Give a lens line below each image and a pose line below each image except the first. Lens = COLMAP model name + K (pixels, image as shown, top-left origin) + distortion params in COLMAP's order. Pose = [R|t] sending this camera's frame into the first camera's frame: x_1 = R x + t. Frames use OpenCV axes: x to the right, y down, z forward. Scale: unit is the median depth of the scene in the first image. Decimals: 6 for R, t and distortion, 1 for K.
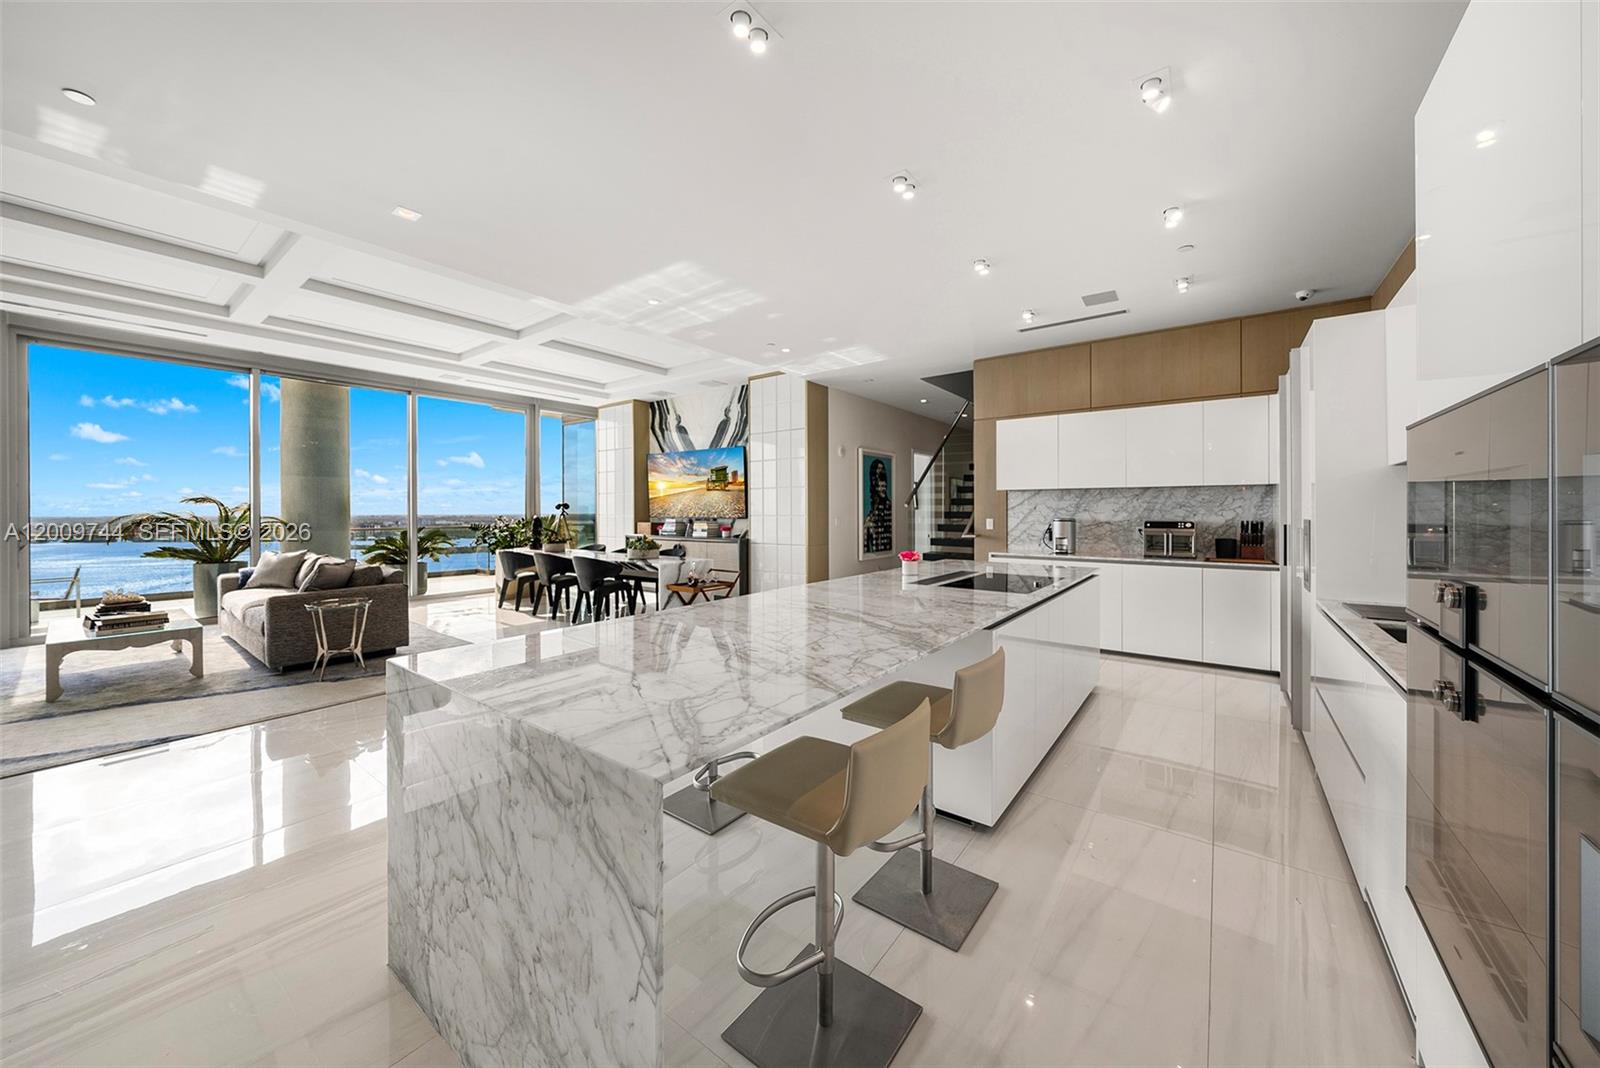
lens RADIAL K [[555.9, 0, 793.3], [0, 555.9, 510.2], [0, 0, 1]] dist [-0.008343, 0.000490]
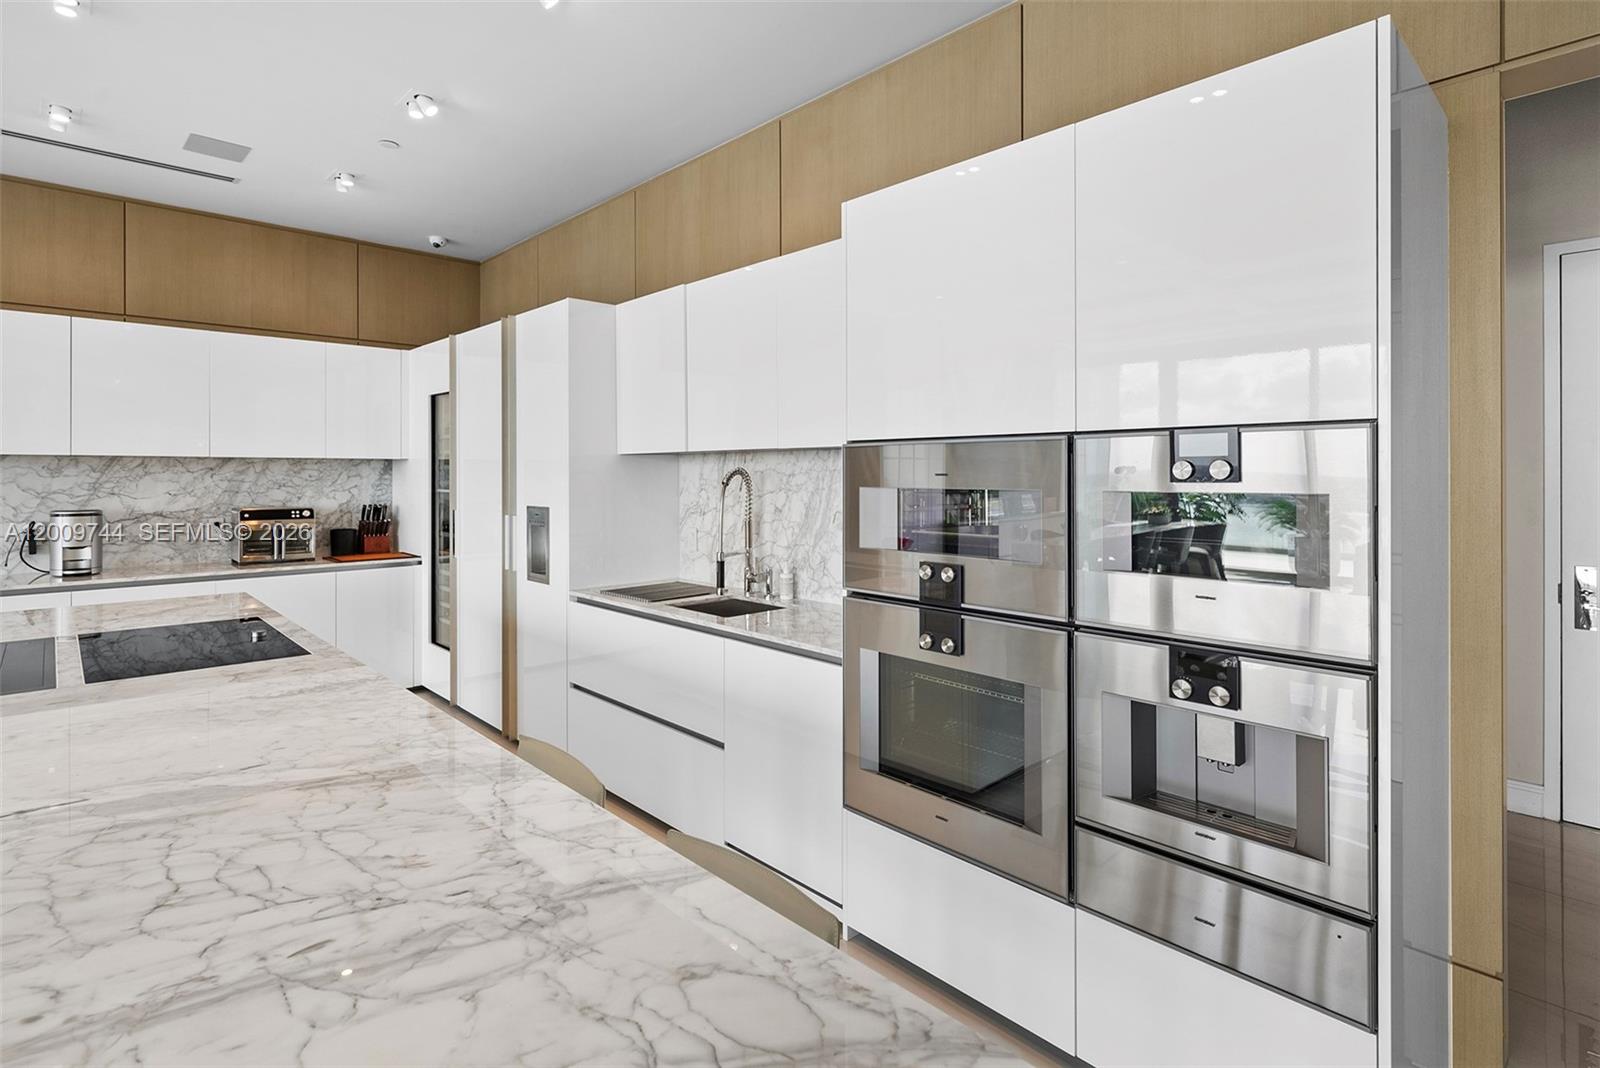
lens RADIAL K [[801.2, 0, 799.7], [0, 801.2, 471.1], [0, 0, 1]] dist [0.005747, 0.000726]
pose [[0.160737, 0.003030, 0.986993, -0.162893], [0.002198, 0.999992, -0.003428, -0.018616], [-0.986995, 0.002721, 0.160729, 0.175796]]
